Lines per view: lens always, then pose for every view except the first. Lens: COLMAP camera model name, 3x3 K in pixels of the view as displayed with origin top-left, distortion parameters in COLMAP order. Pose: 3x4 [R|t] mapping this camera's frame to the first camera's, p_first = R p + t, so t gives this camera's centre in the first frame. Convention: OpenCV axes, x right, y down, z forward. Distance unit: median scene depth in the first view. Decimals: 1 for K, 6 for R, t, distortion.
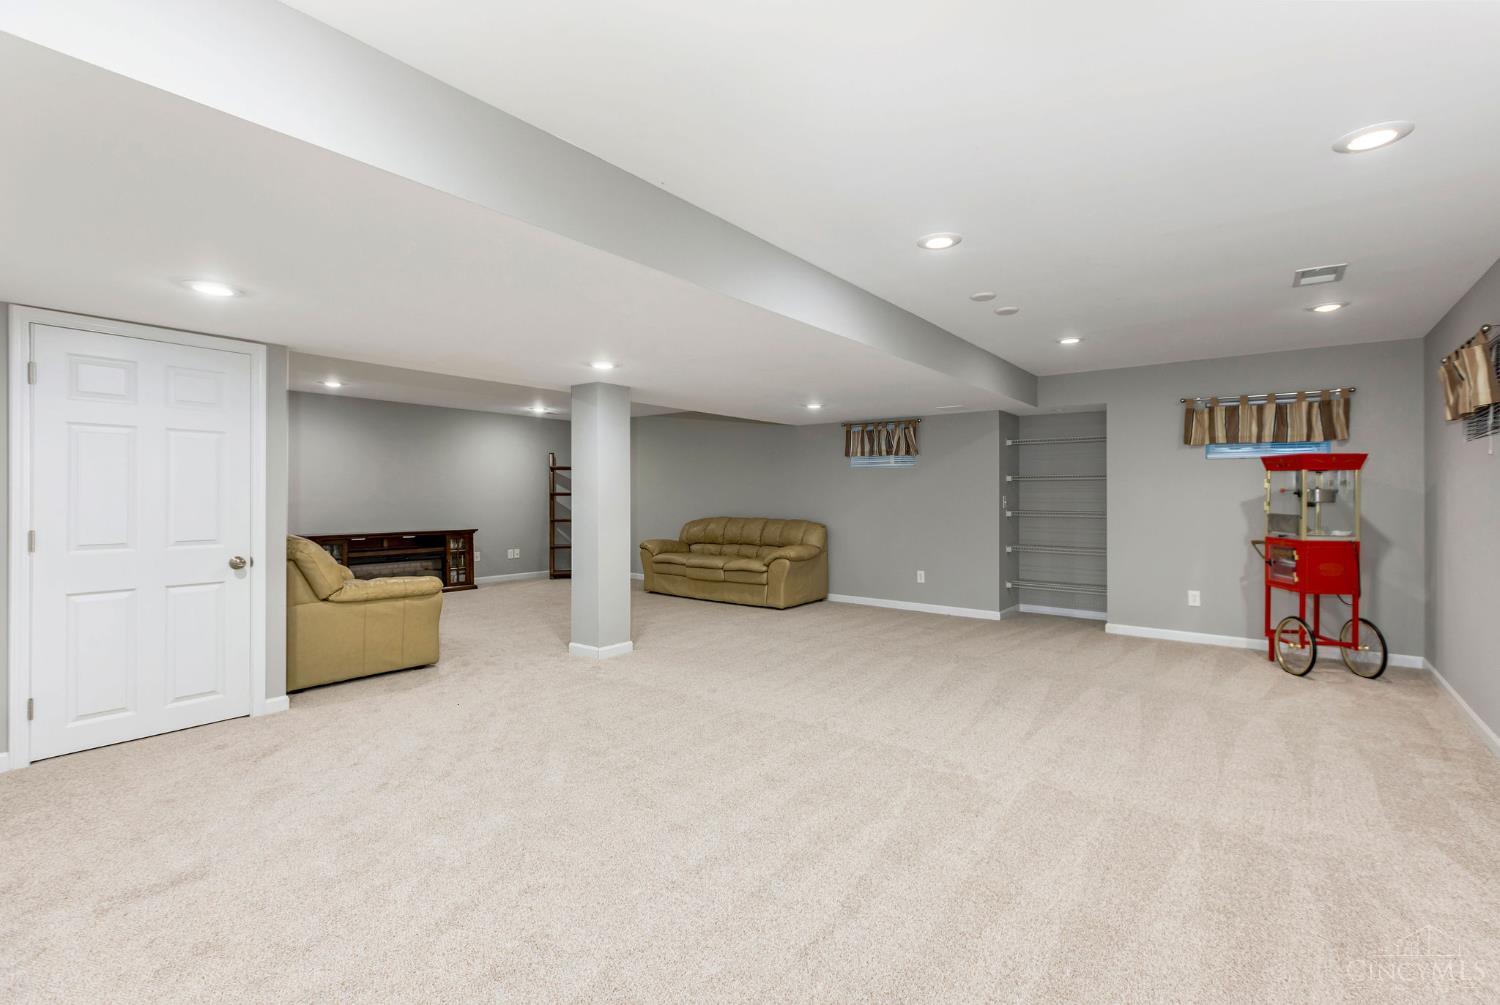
lens RADIAL K [[667.1, 0, 735.3], [0, 667.1, 487.3], [0, 0, 1]] dist [-0.001885, -0.000203]
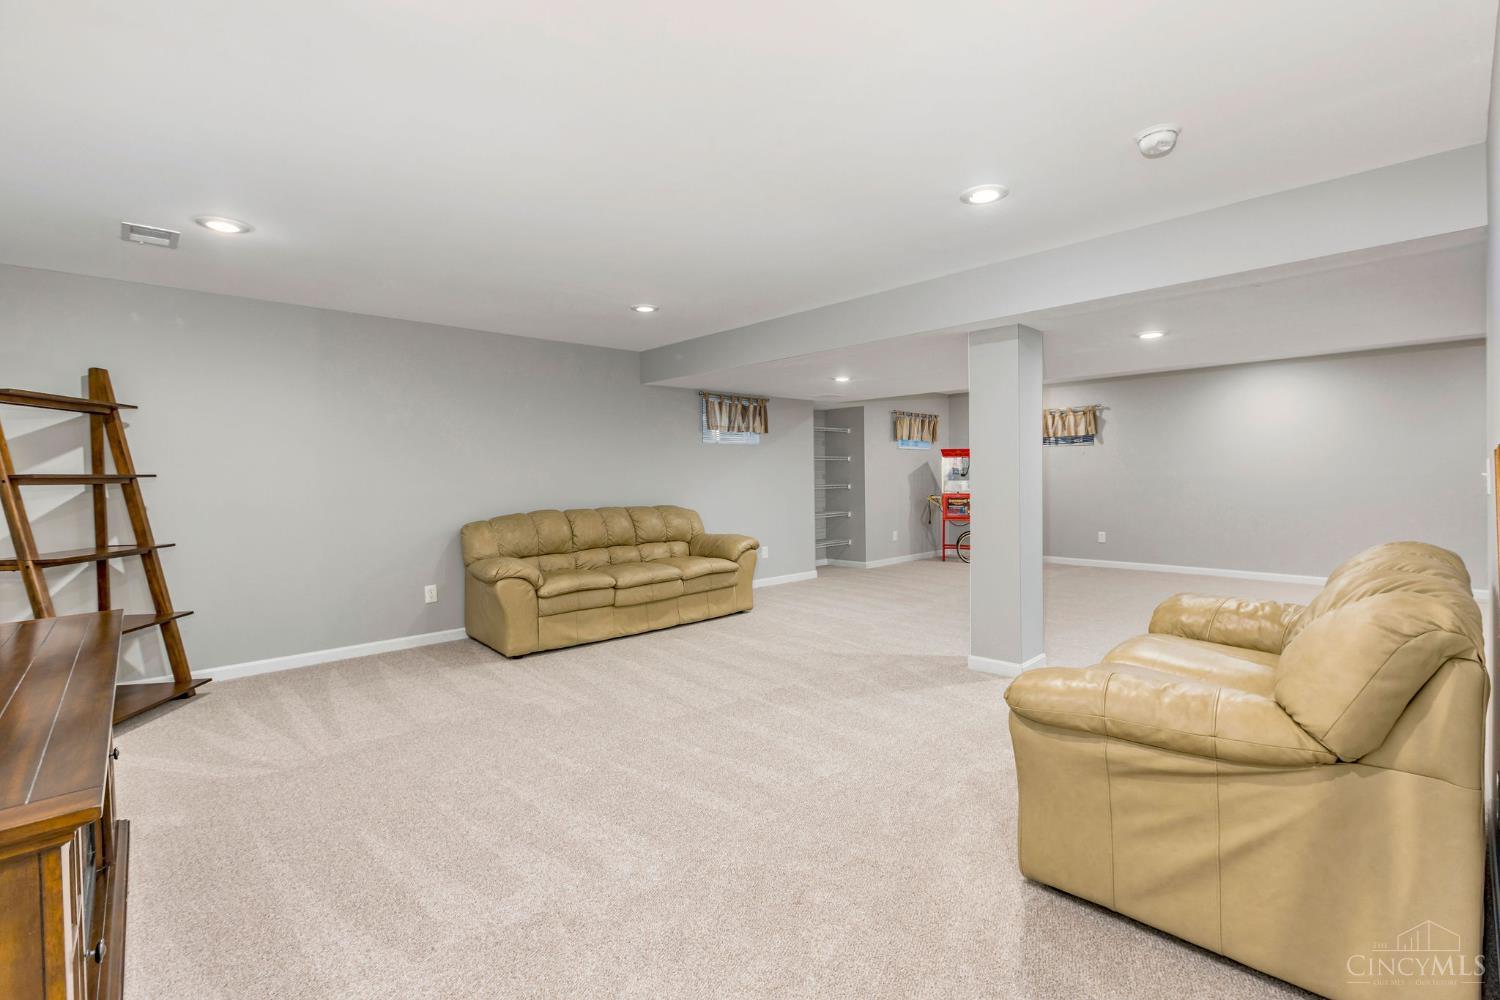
lens RADIAL K [[667.1, 0, 735.3], [0, 667.1, 484.8], [0, 0, 1]] dist [-0.001885, -0.000203]
pose [[0.163993, -0.017056, 0.986314, -0.721767], [0.005509, 0.999851, 0.016374, 0.012754], [-0.986446, 0.002748, 0.164063, 0.851604]]
